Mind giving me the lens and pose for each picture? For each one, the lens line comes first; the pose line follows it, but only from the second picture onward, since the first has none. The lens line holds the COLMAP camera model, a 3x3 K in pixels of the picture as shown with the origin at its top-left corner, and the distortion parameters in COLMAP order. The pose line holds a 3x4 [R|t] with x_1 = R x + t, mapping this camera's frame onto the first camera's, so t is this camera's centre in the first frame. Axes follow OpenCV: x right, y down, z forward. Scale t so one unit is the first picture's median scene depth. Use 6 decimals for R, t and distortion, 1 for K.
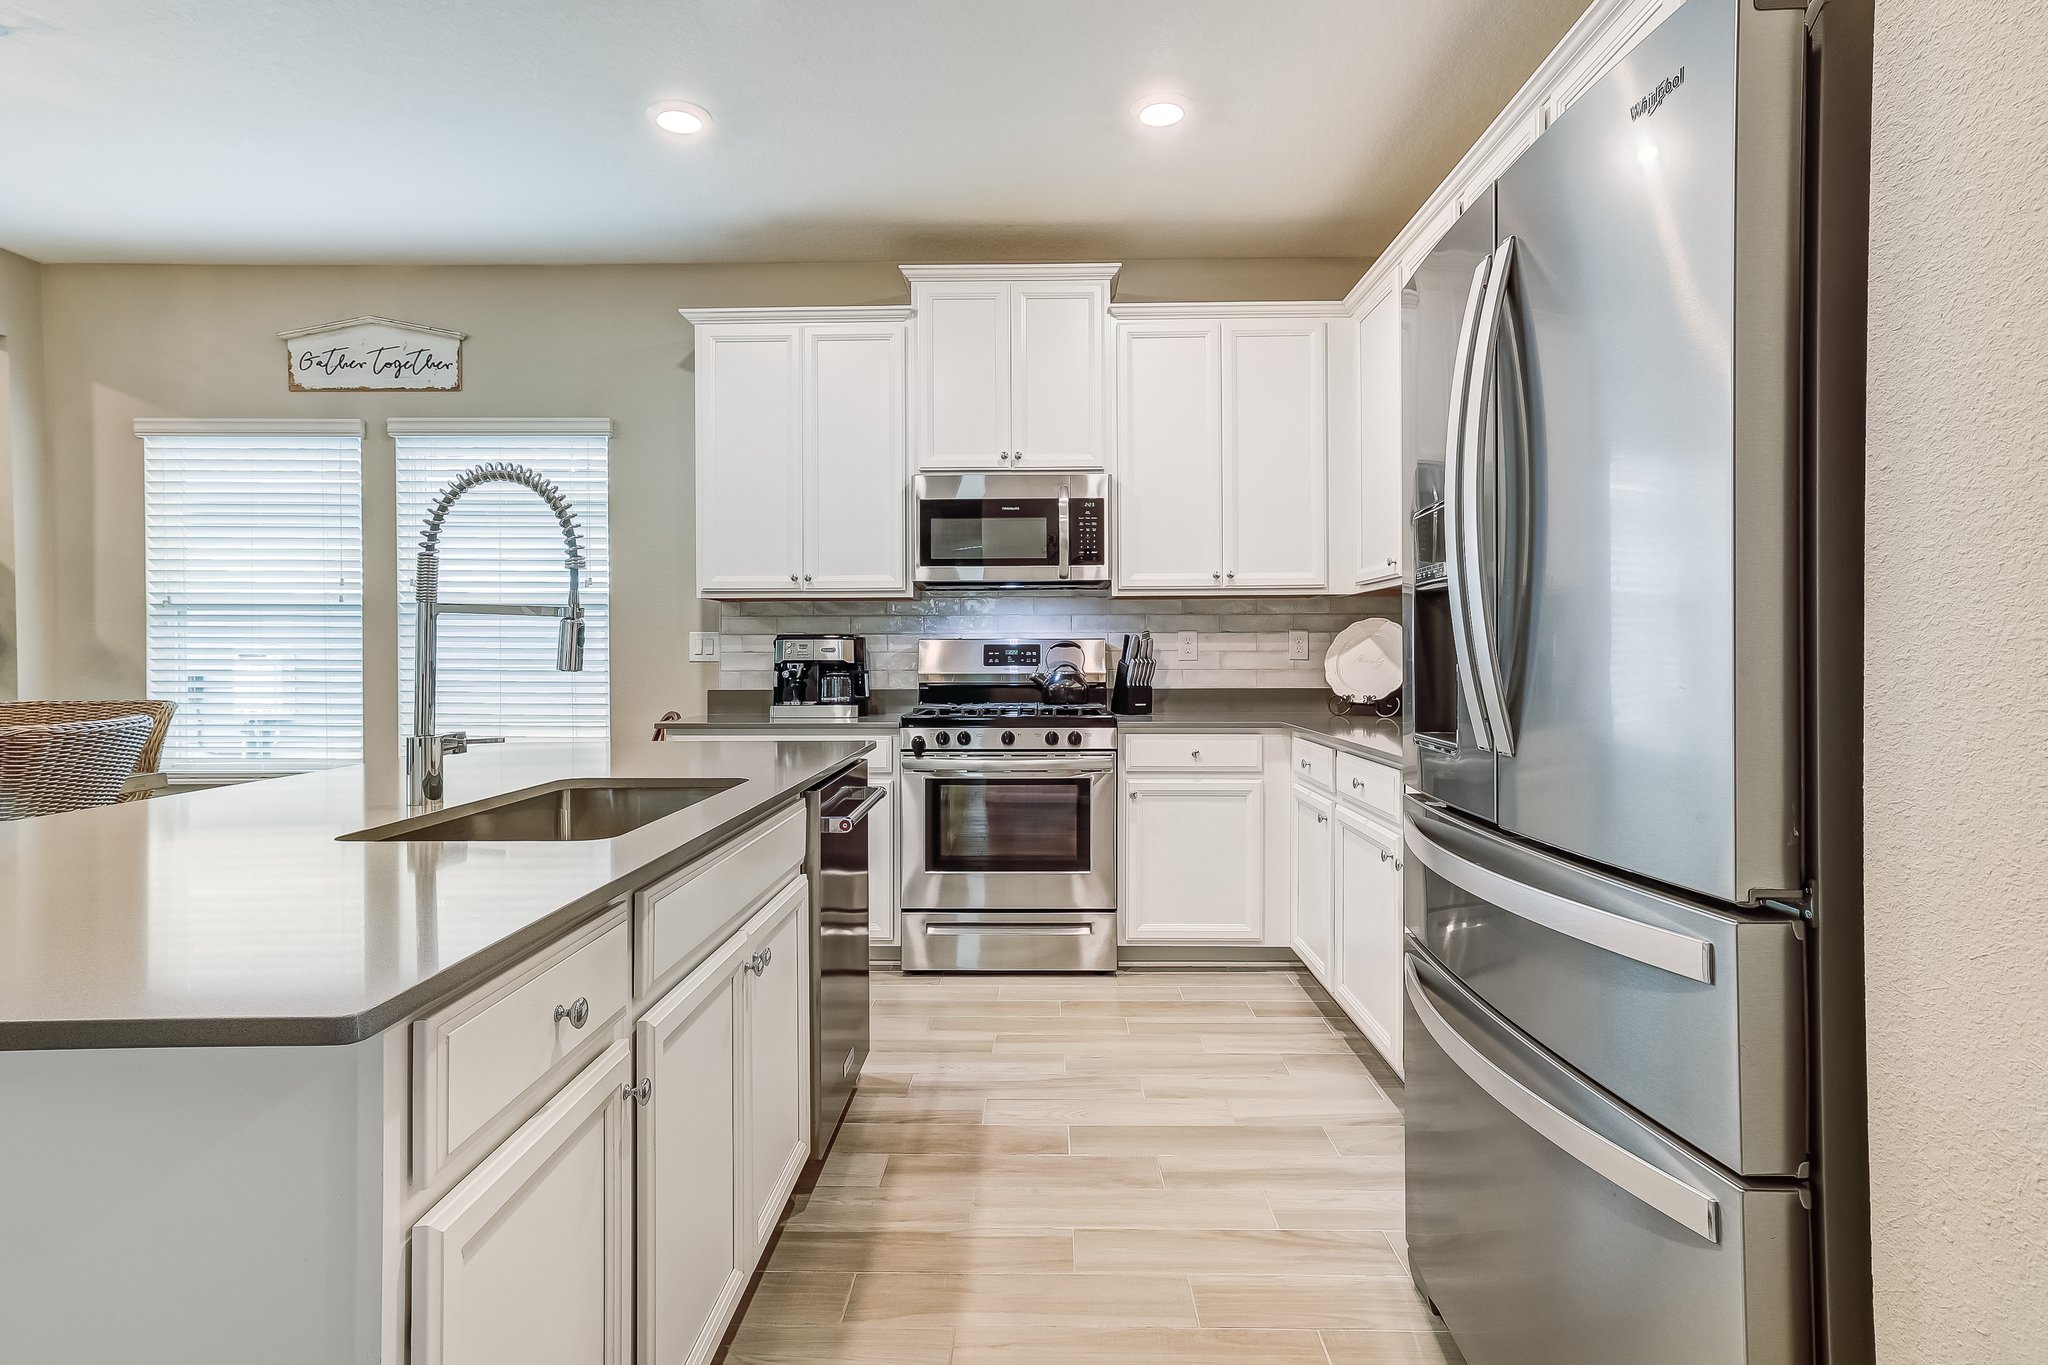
lens RADIAL K [[1069.5, 0, 1029.3], [0, 1069.5, 664.5], [0, 0, 1]] dist [0.005791, 0.003615]
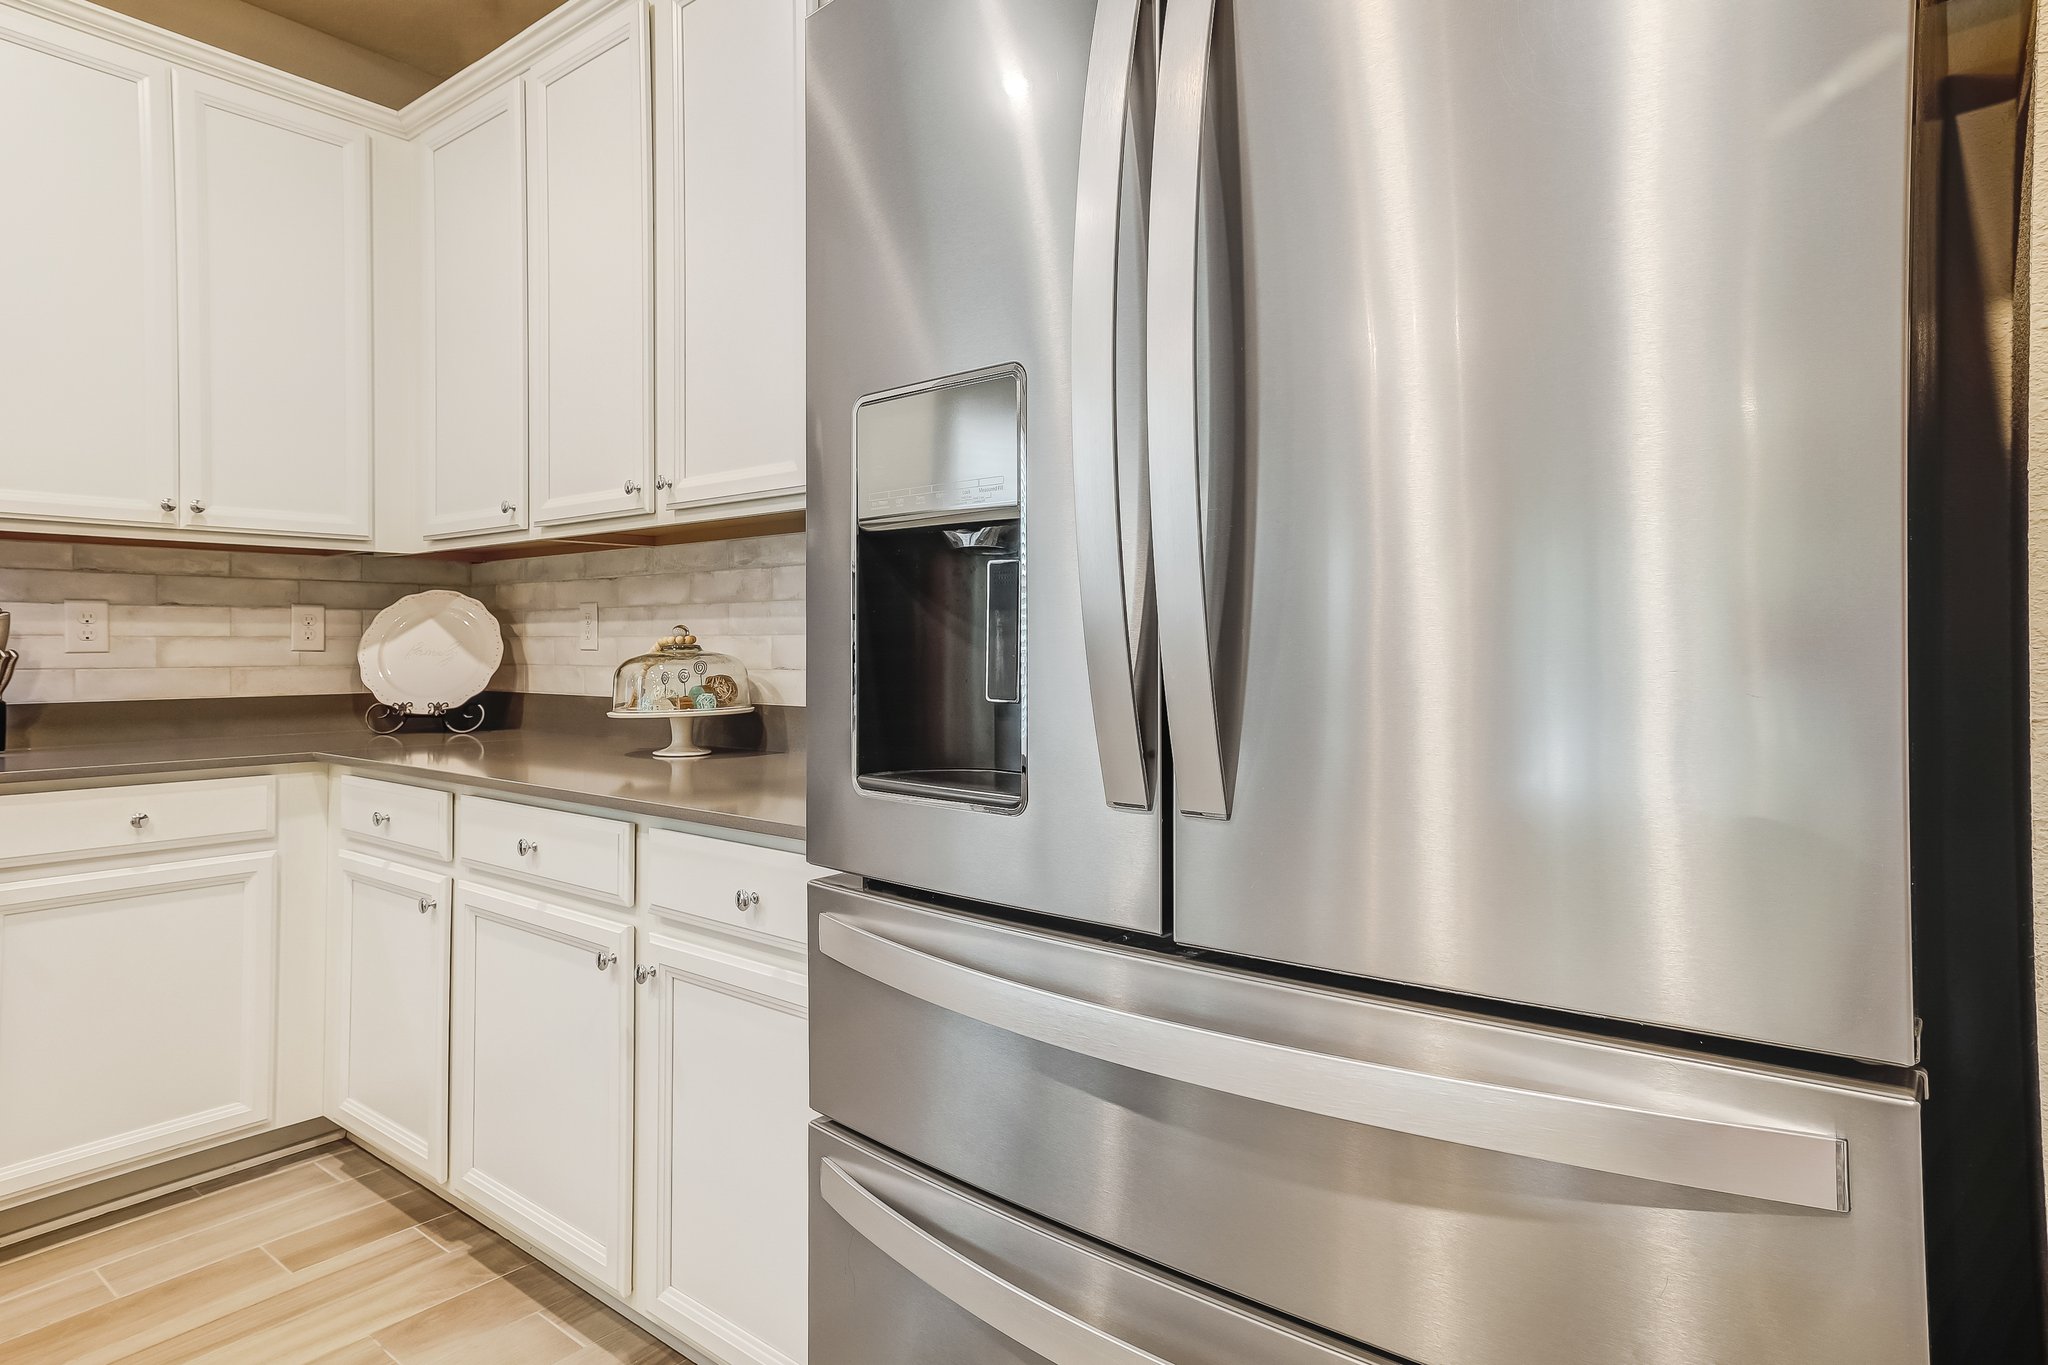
lens RADIAL K [[1145.2, 0, 1027.0], [0, 1145.2, 640.7], [0, 0, 1]] dist [0.003867, 0.017892]
pose [[0.616171, 0.005350, 0.787594, -0.029259], [0.006342, 0.999911, -0.011753, 0.000304], [-0.787587, 0.012237, 0.616082, 0.246235]]
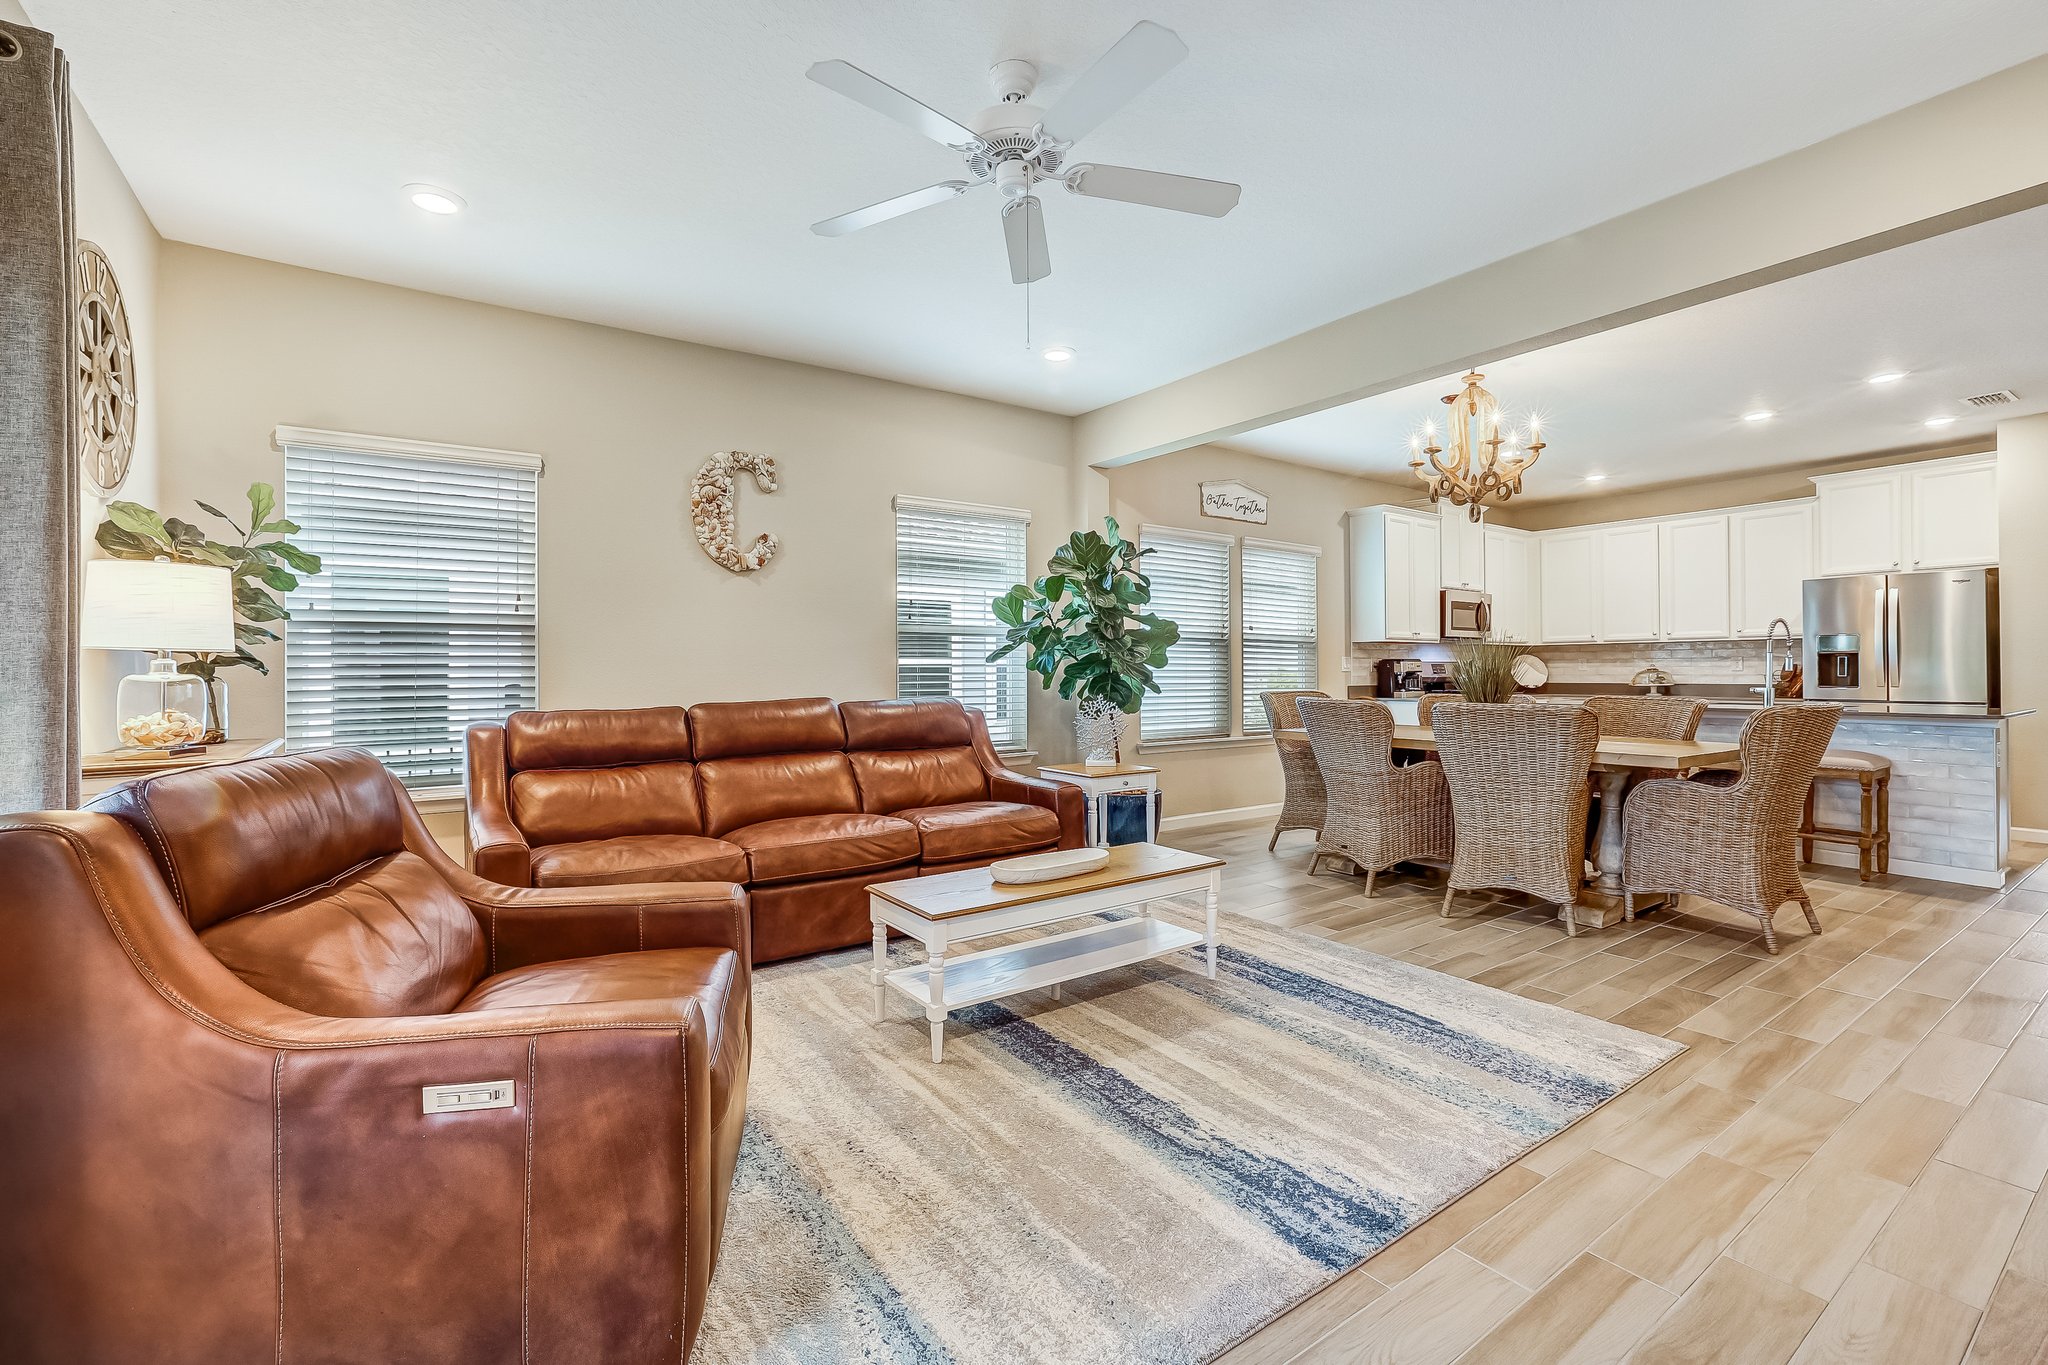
lens RADIAL K [[879.9, 0, 1019.2], [0, 879.9, 665.3], [0, 0, 1]] dist [-0.031636, 0.005912]
pose [[0.812335, 0.005012, 0.583170, -1.883446], [0.007107, 0.999804, -0.018493, 0.011746], [-0.583148, 0.019167, 0.812140, 0.029752]]
